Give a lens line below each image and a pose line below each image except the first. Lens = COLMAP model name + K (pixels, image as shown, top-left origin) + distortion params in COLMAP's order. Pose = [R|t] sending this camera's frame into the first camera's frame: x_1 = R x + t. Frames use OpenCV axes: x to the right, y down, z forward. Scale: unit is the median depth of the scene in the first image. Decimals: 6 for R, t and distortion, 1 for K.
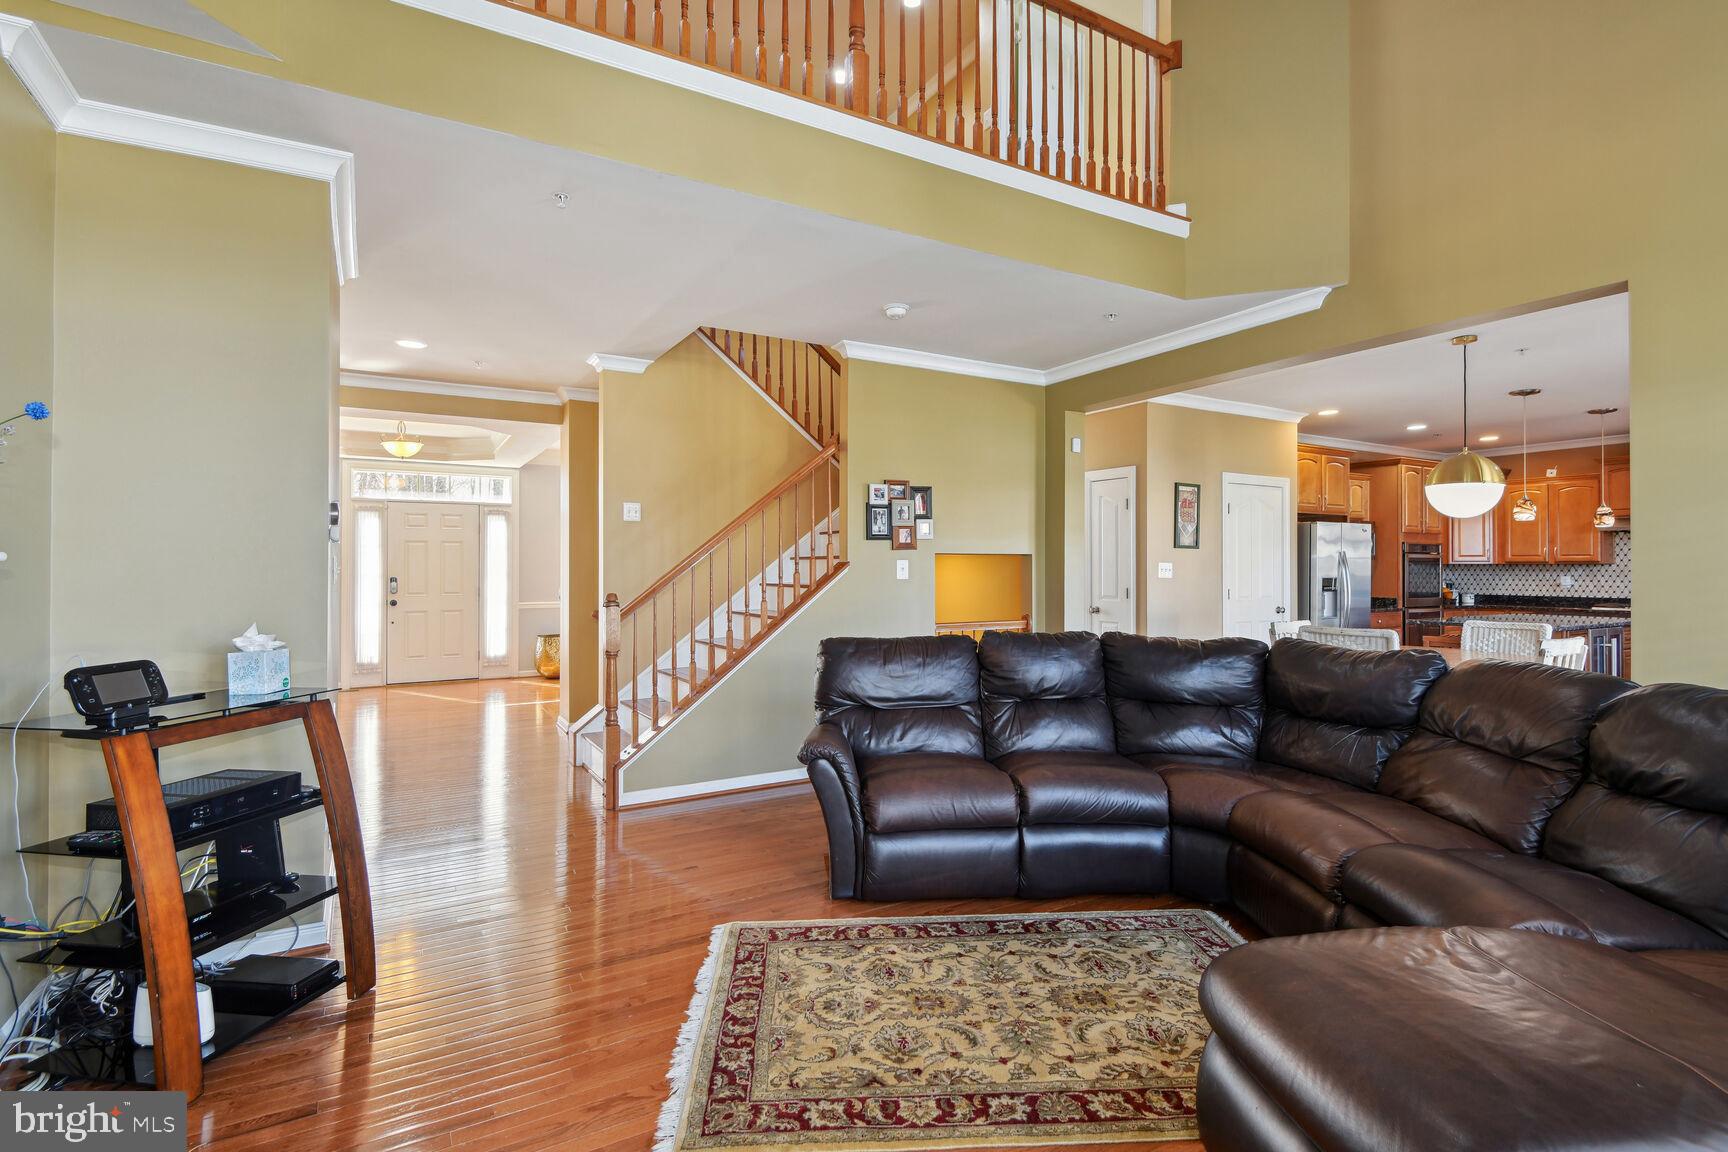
lens RADIAL K [[795.5, 0, 878.3], [0, 795.5, 569.5], [0, 0, 1]] dist [0.018739, -0.005655]
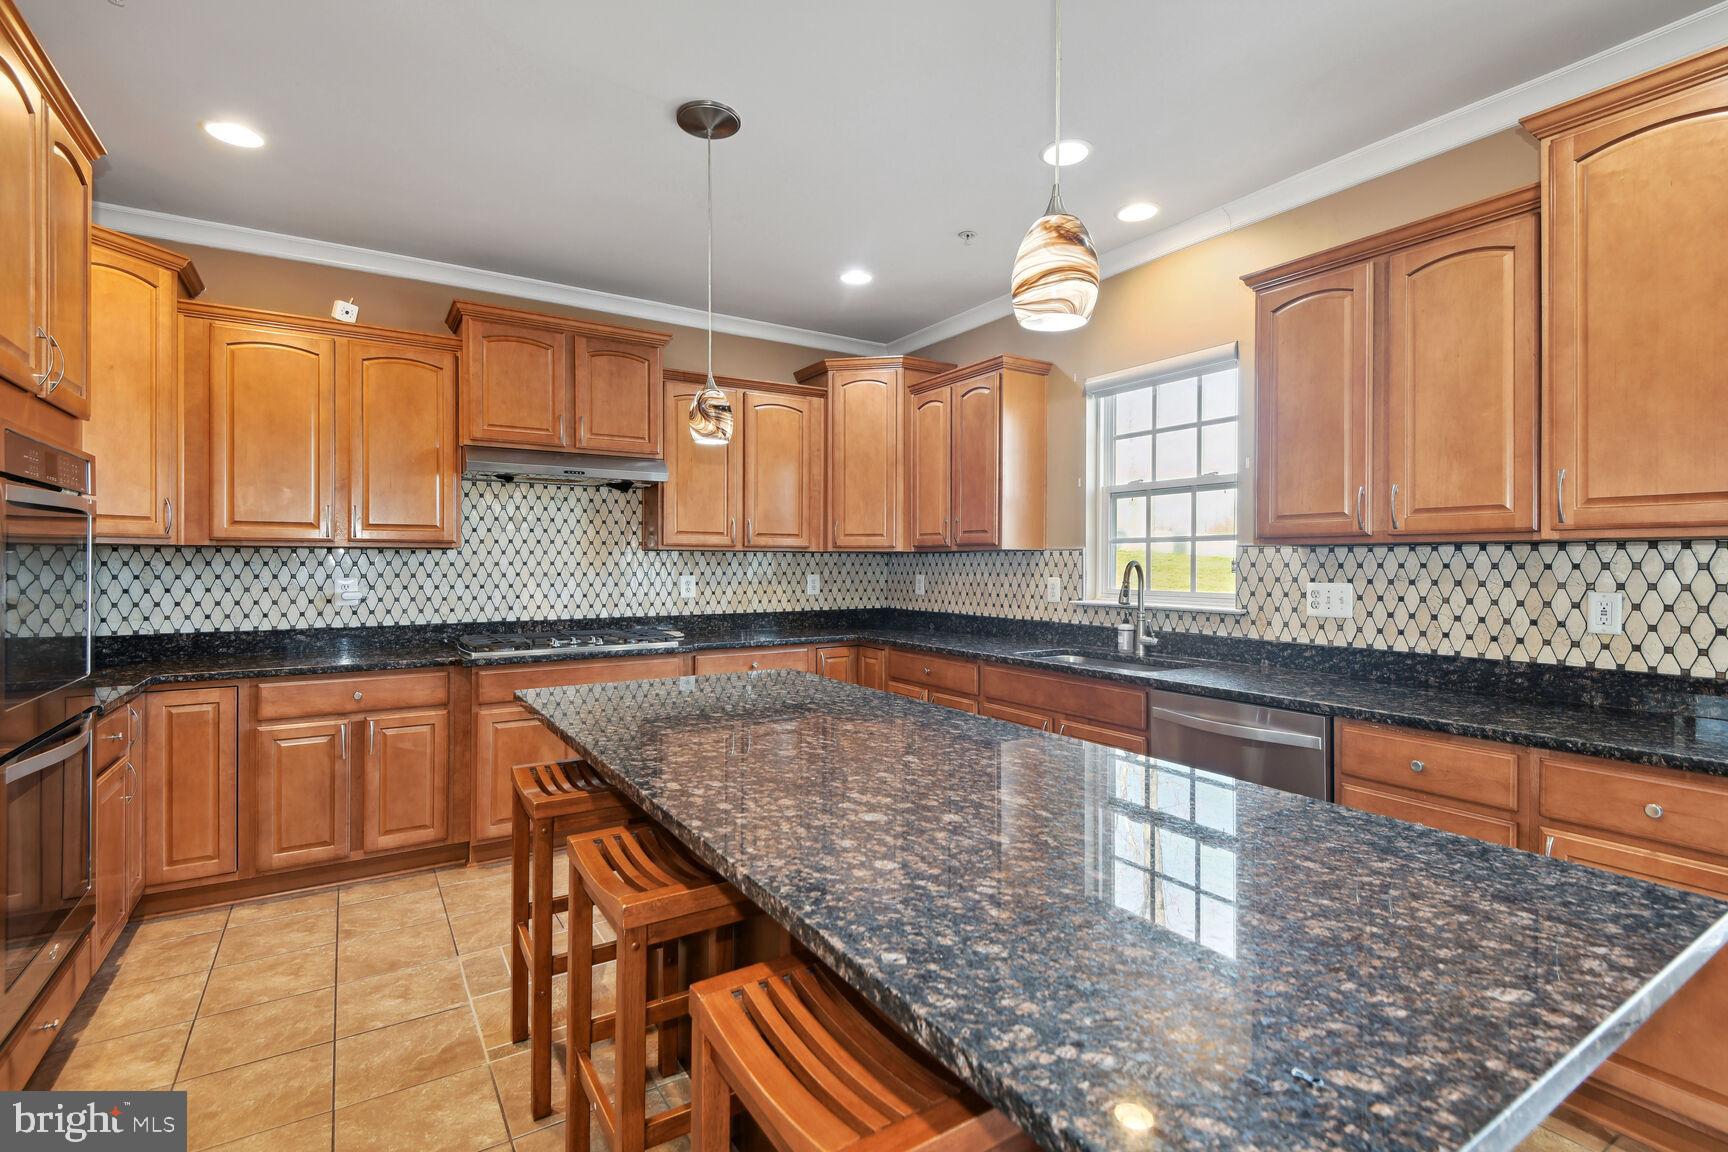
lens RADIAL K [[795.5, 0, 864.8], [0, 795.5, 565.9], [0, 0, 1]] dist [0.018739, -0.005655]
pose [[-0.047524, -0.006506, 0.998849, 1.619498], [0.000998, 0.999978, 0.006560, 0.000710], [-0.998870, 0.001308, -0.047517, 2.827707]]
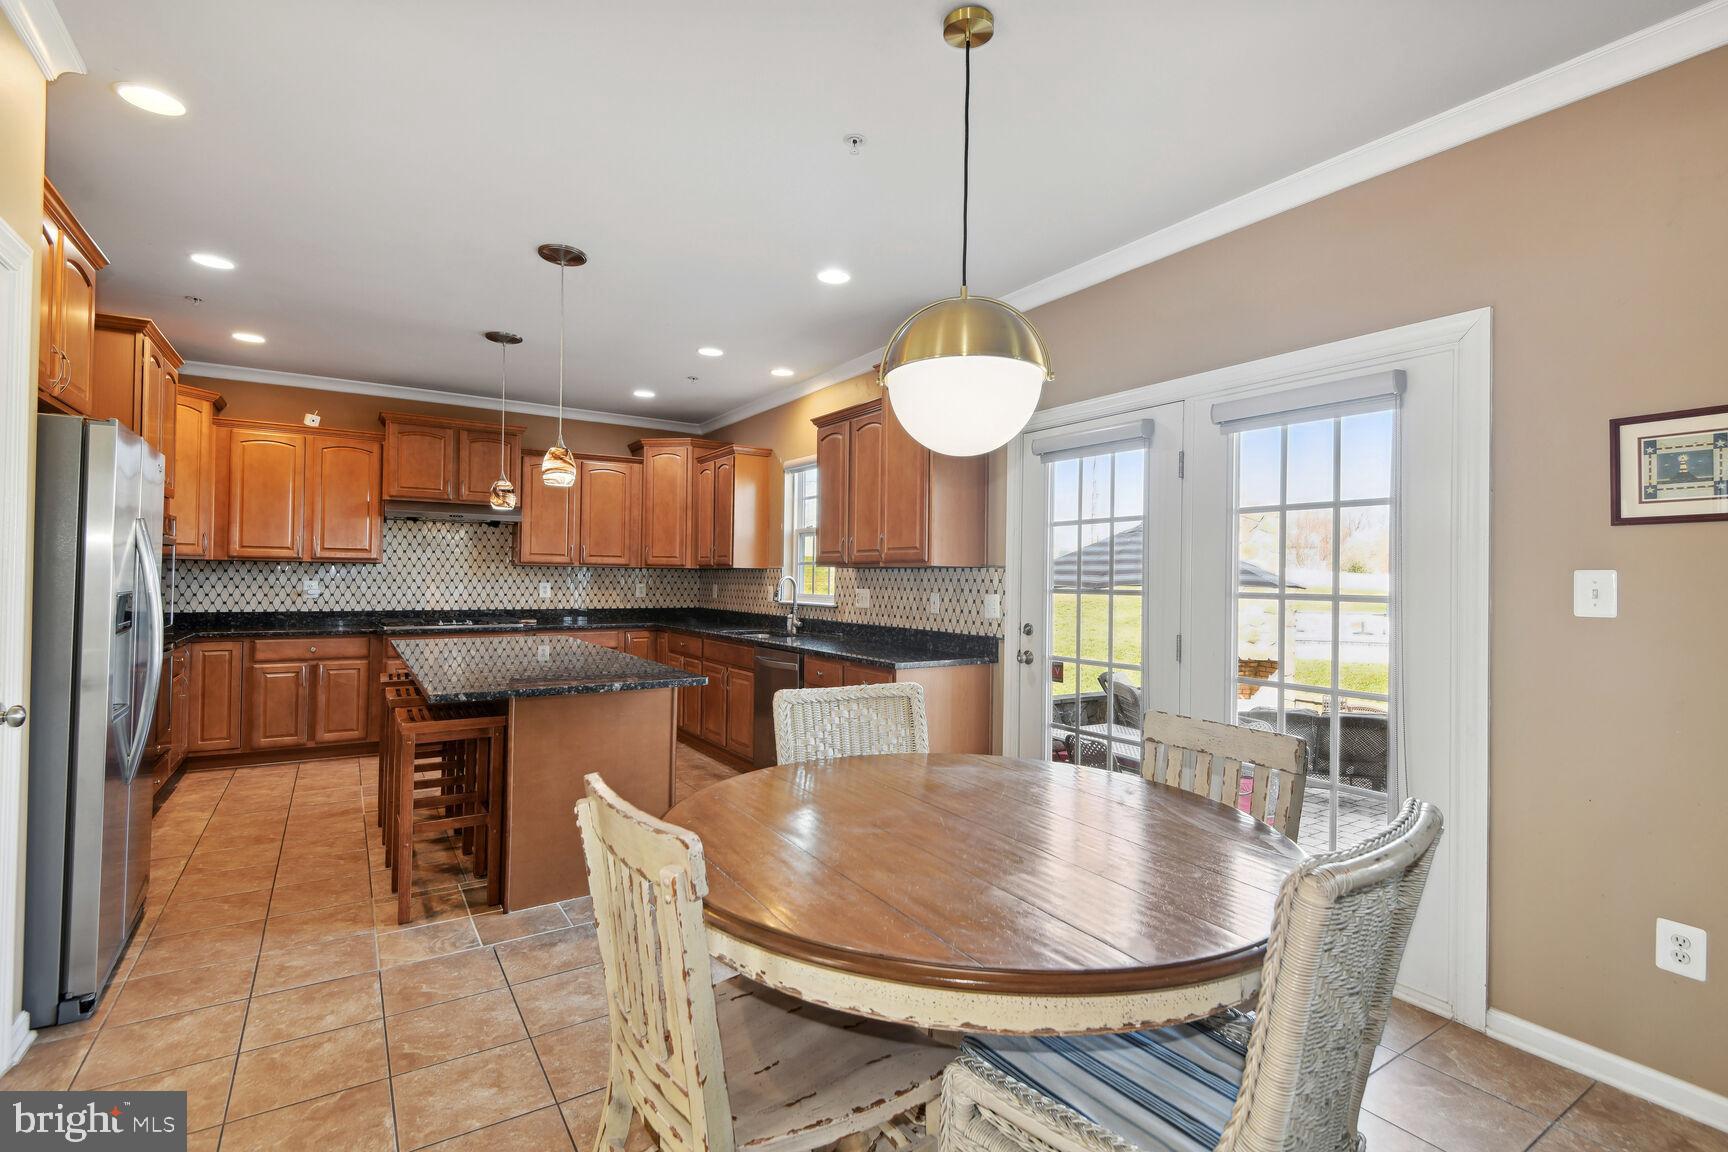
lens RADIAL K [[795.5, 0, 864.6], [0, 795.5, 569.7], [0, 0, 1]] dist [0.018739, -0.005655]
pose [[-0.054276, 0.007669, 0.998497, 0.645748], [-0.010780, 0.999908, -0.008266, 0.000951], [-0.998468, -0.011212, -0.054188, 2.179741]]
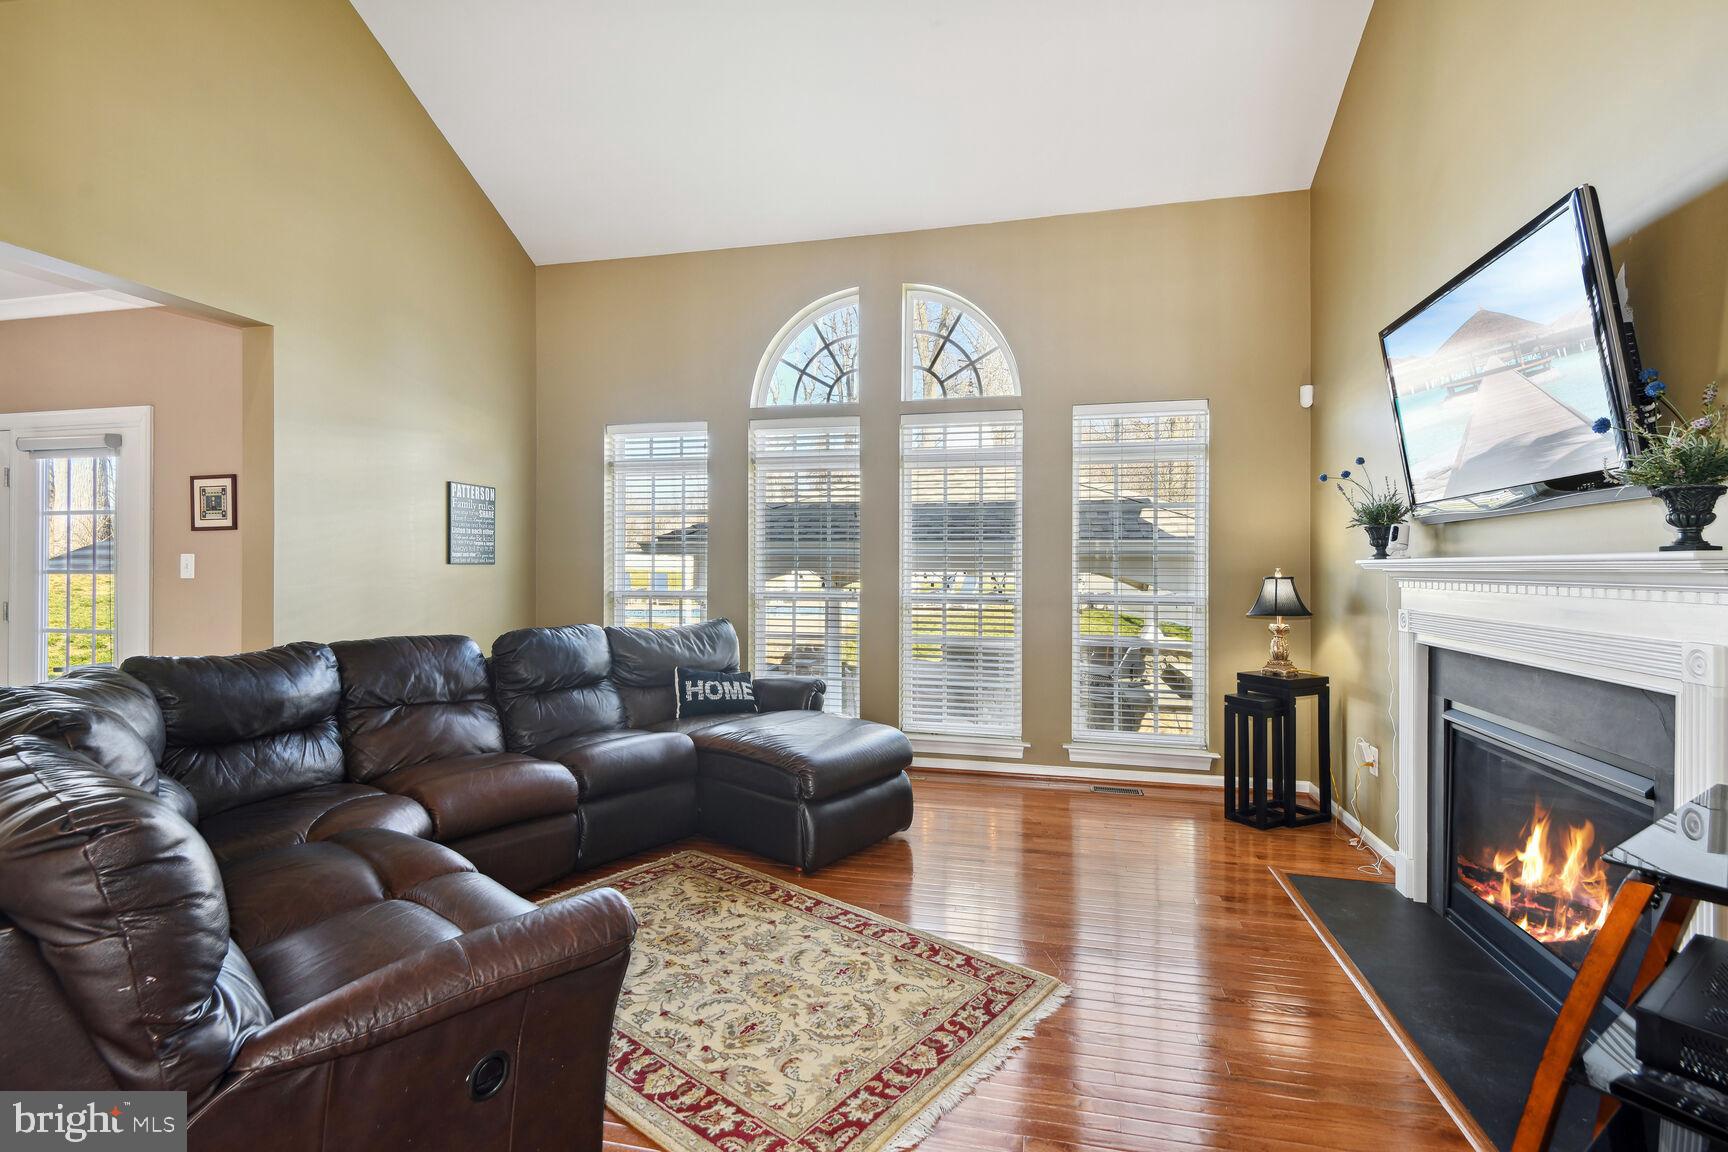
lens RADIAL K [[795.5, 0, 870.0], [0, 795.5, 567.7], [0, 0, 1]] dist [0.018739, -0.005655]
pose [[-0.711634, -0.004484, 0.702536, -0.690694], [-0.001493, 0.999987, 0.004871, 0.003760], [-0.702548, 0.002418, -0.711632, 1.543045]]
